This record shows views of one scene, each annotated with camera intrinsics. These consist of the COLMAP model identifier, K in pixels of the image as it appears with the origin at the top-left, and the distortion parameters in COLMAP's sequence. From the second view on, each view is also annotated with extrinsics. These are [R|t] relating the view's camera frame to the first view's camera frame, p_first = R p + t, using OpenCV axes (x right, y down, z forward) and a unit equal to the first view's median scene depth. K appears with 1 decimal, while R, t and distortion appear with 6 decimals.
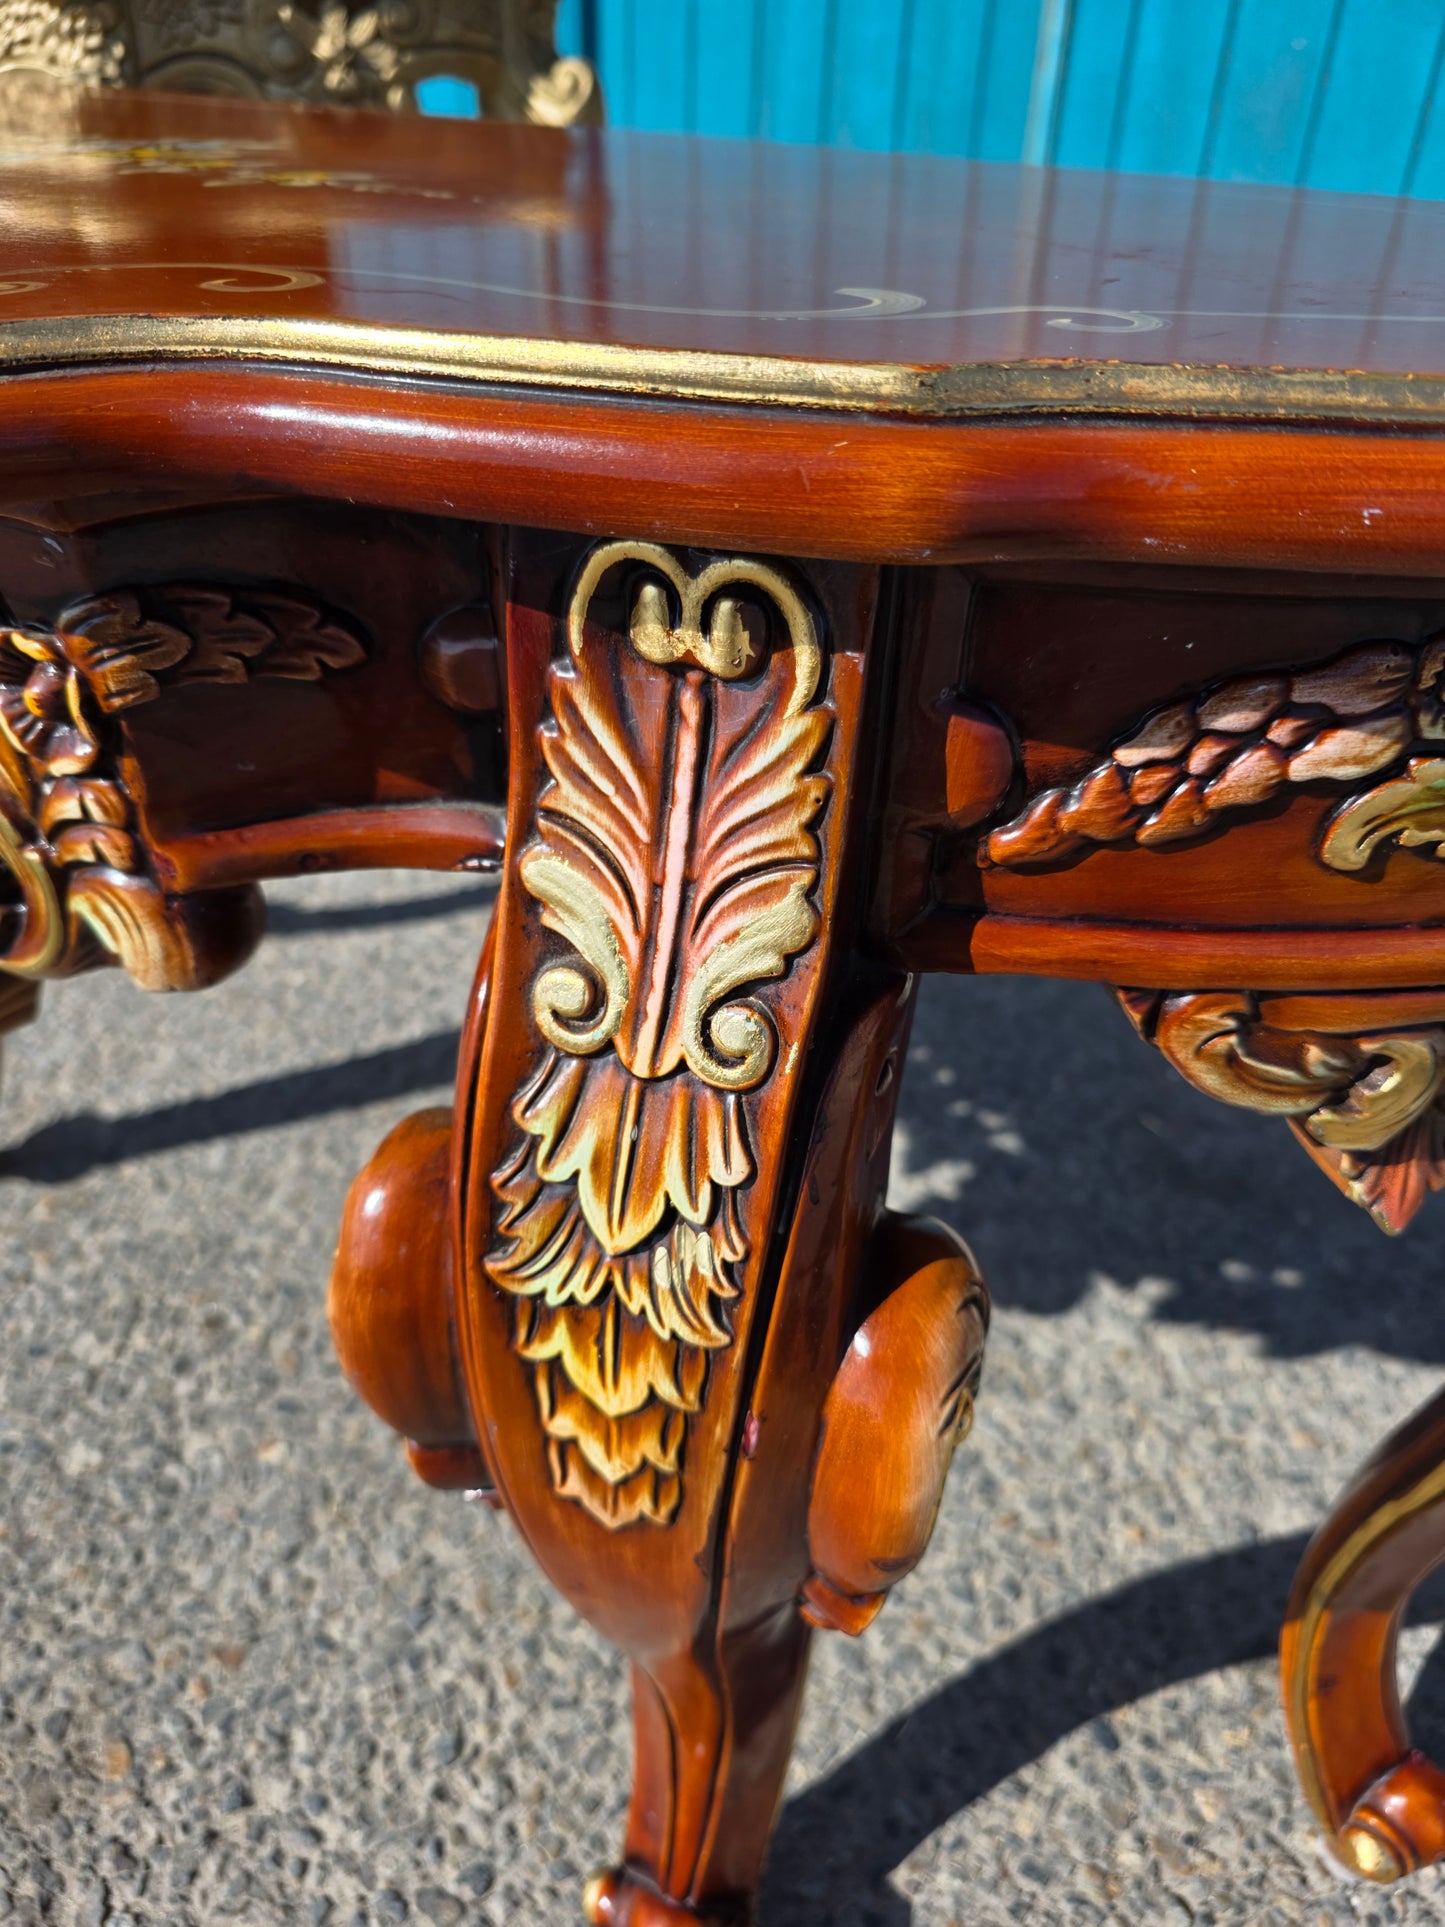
lens RADIAL K [[1346.3, 0, 721.9], [0, 1346.3, 990.6], [0, 0, 1]] dist [-0.001601, -0.020719]
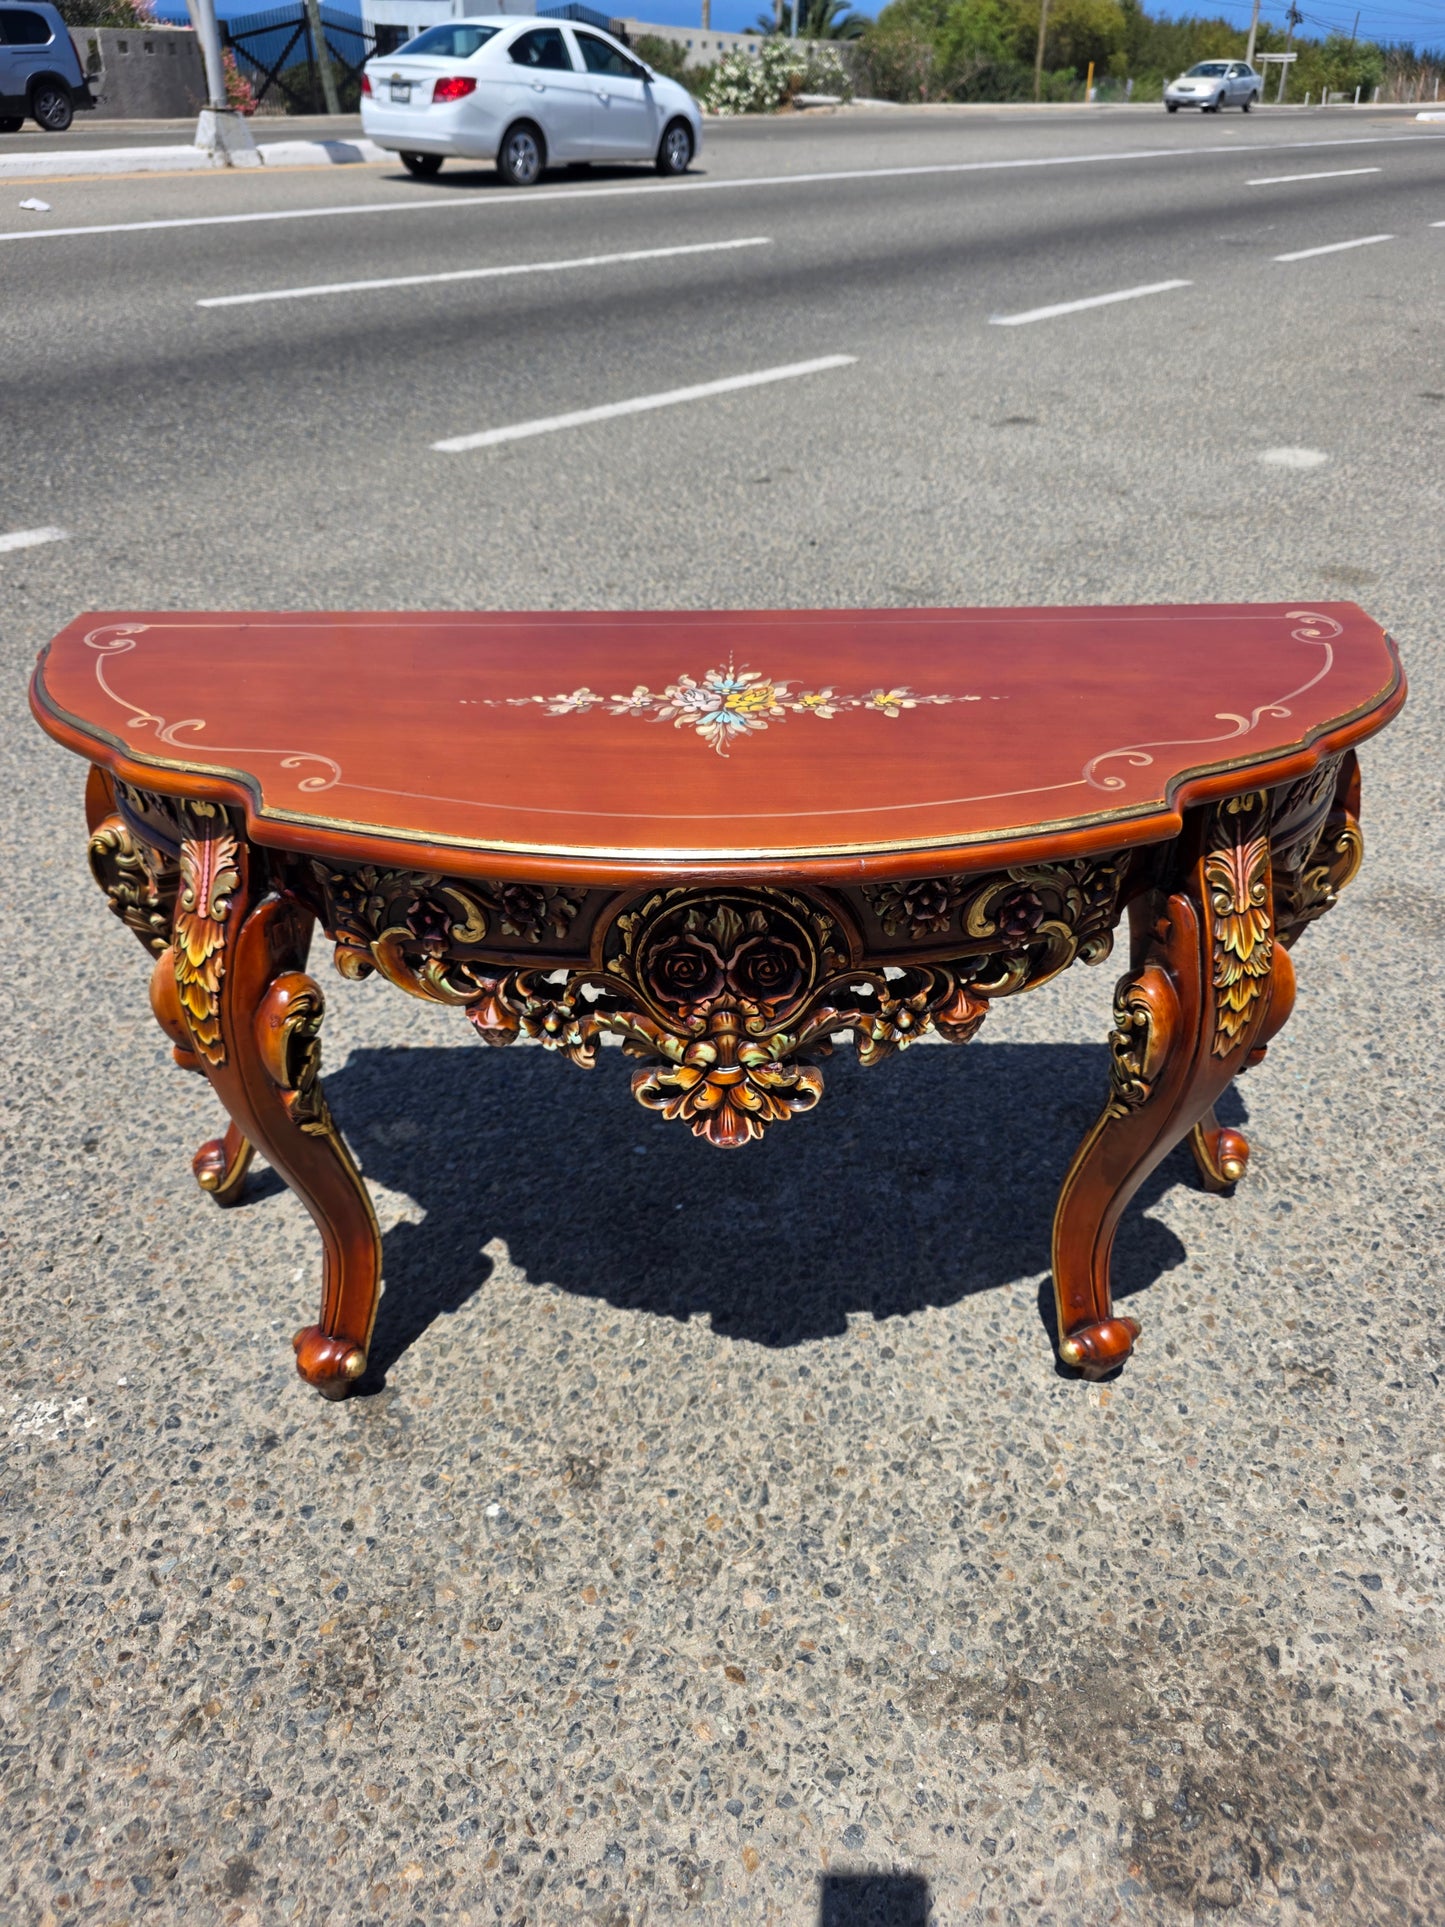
lens RADIAL K [[1282.2, 0, 731.1], [0, 1282.2, 950.0], [0, 0, 1]] dist [0.047268, -0.055079]
pose [[0.724979, -0.395802, 0.563690, -2.897649], [0.416233, 0.903820, 0.099299, -0.728769], [-0.548777, 0.162637, 0.819996, -1.094161]]
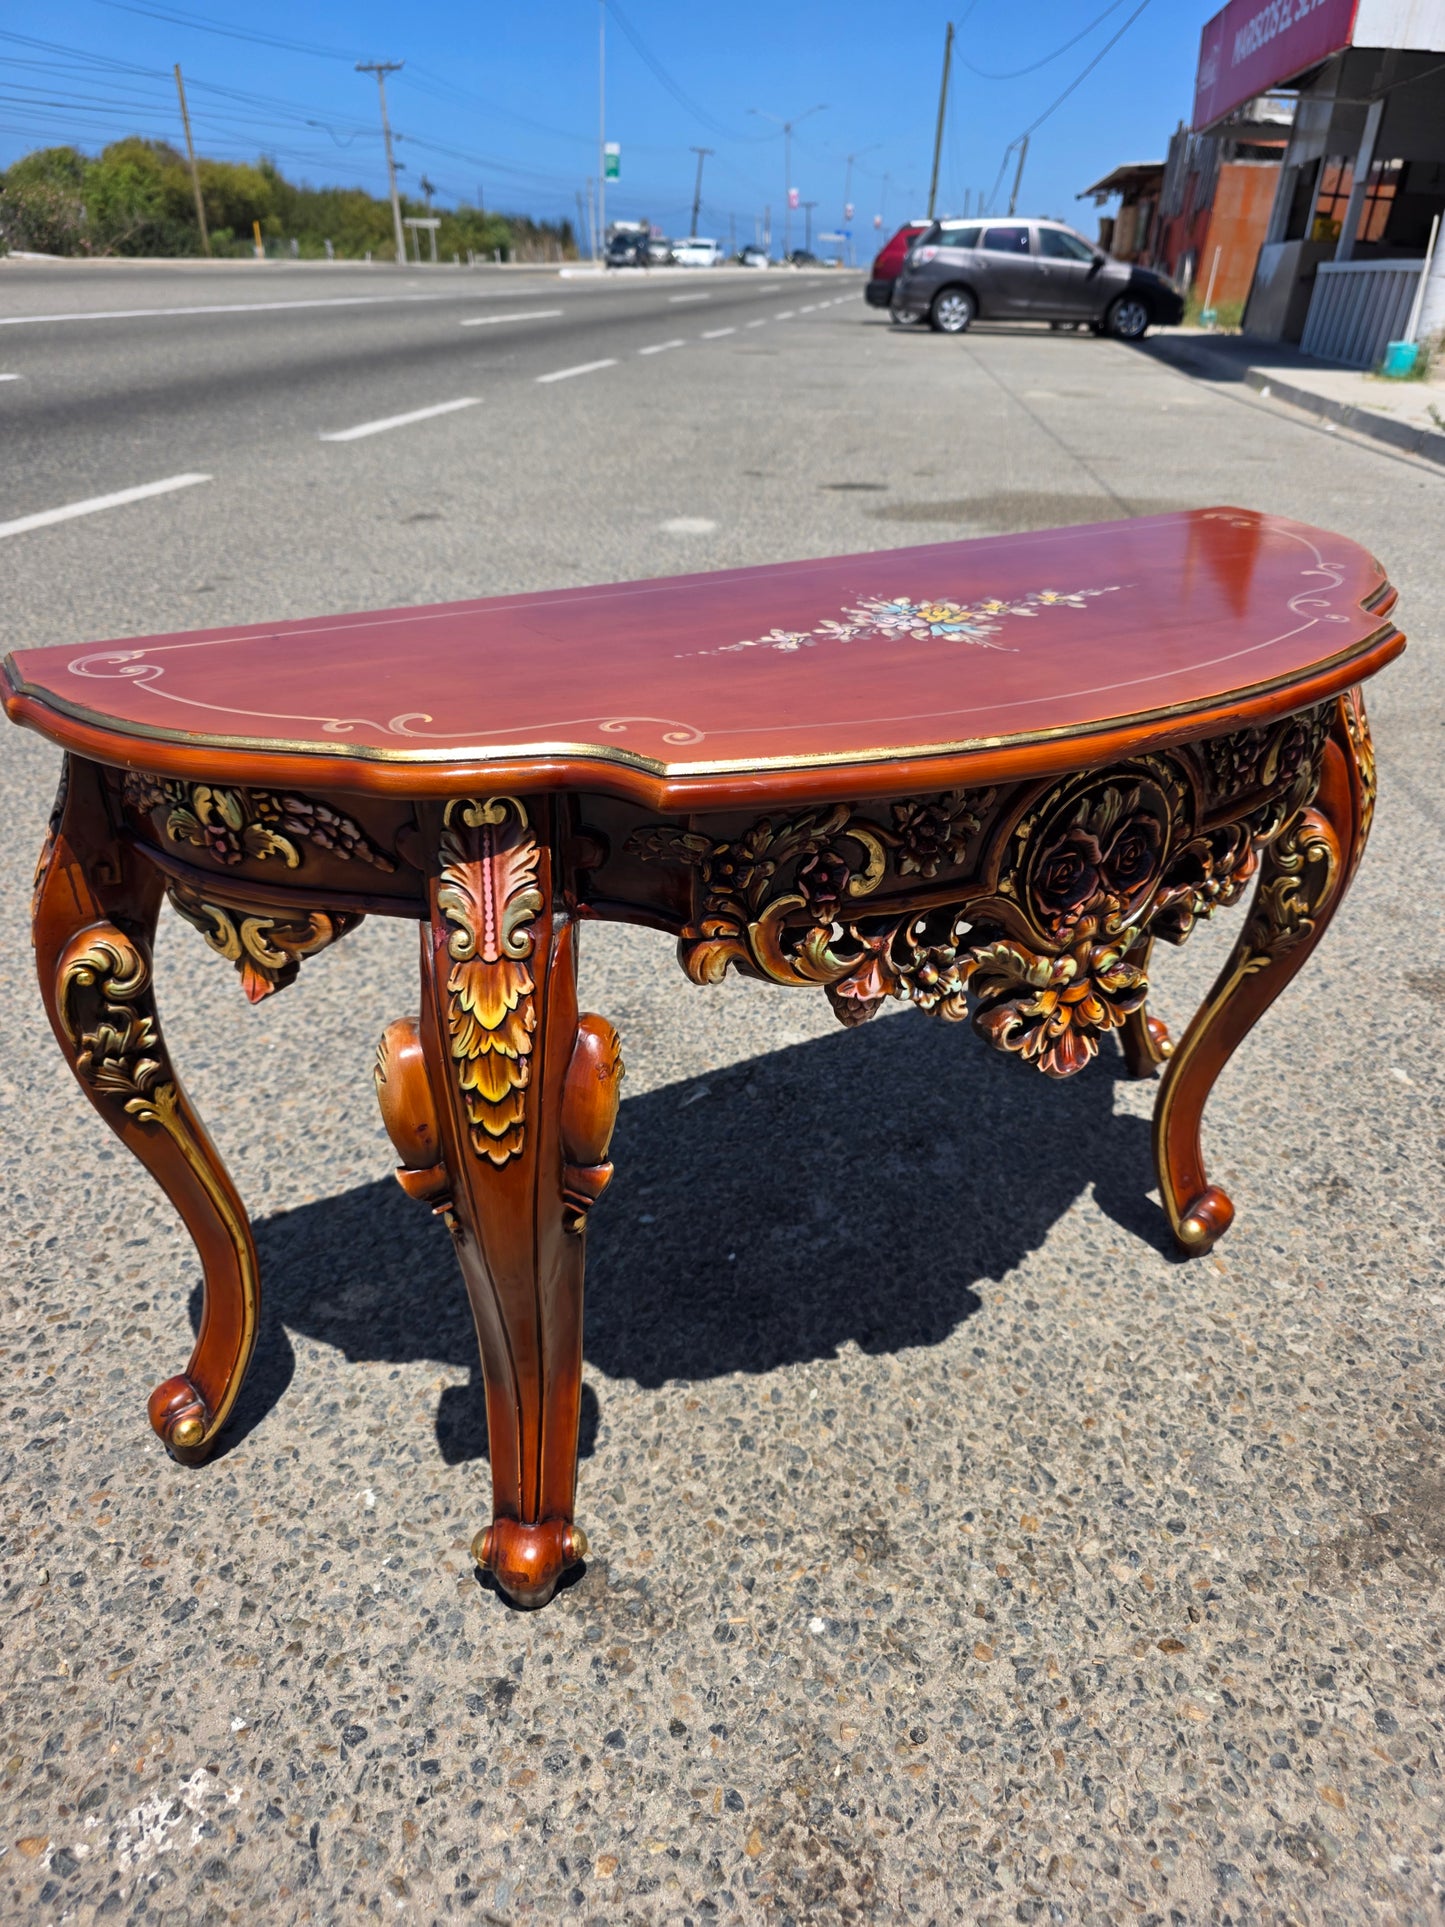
lens RADIAL K [[1287.3, 0, 724.2], [0, 1287.3, 943.8], [0, 0, 1]] dist [0.031473, -0.034589]
pose [[0.274639, -0.462796, 0.842848, -3.931977], [0.558384, 0.790371, 0.252034, -1.434887], [-0.782803, 0.401415, 0.475485, 0.778694]]
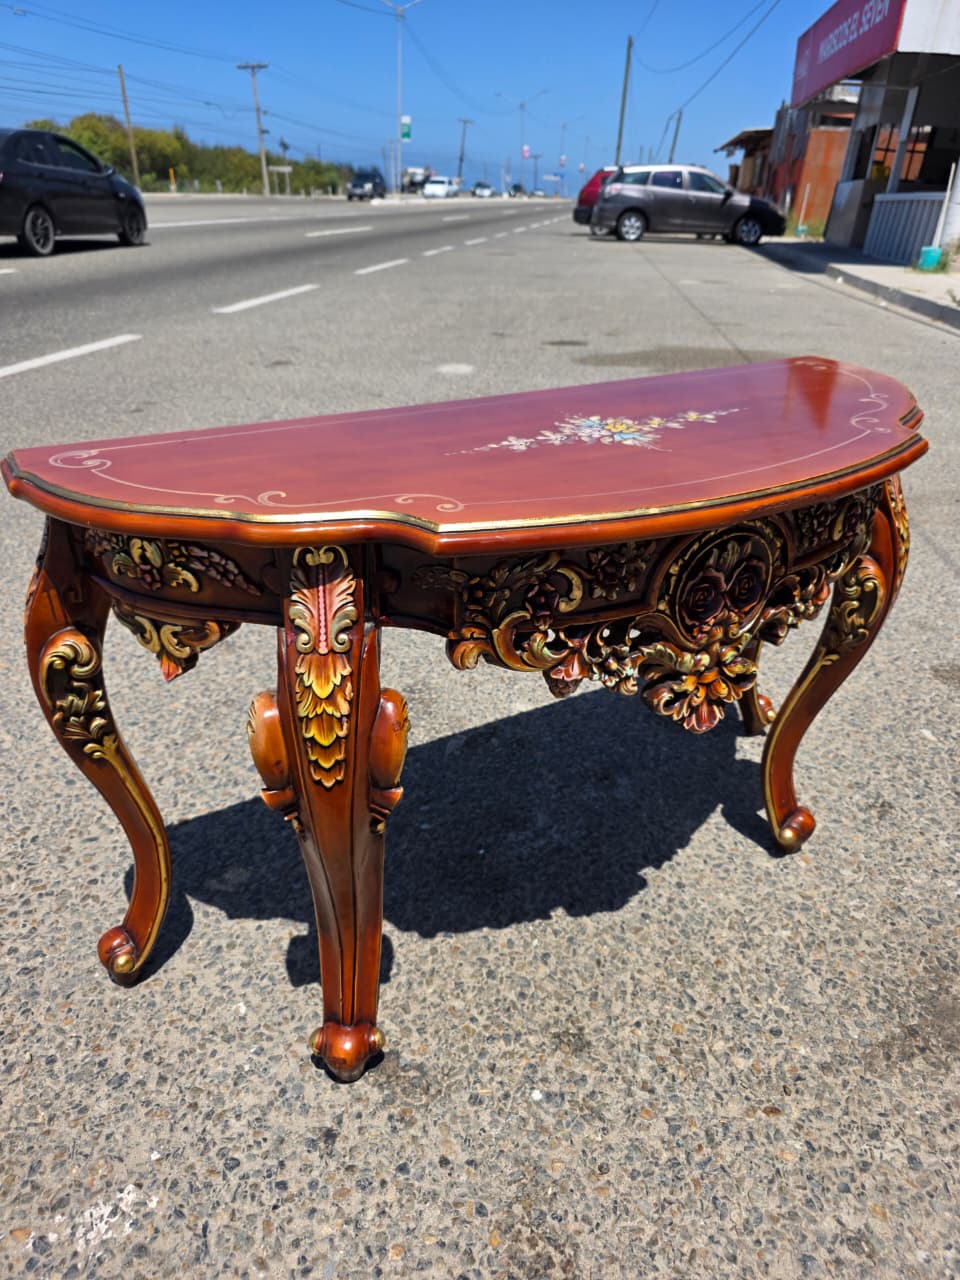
lens RADIAL K [[855.6, 0, 468.7], [0, 855.6, 642.2], [0, 0, 1]] dist [0.032745, -0.035608]
pose [[0.285861, -0.457563, 0.841974, -3.959608], [0.558270, 0.793653, 0.241764, -1.431159], [-0.778857, 0.400938, 0.482318, 0.764683]]
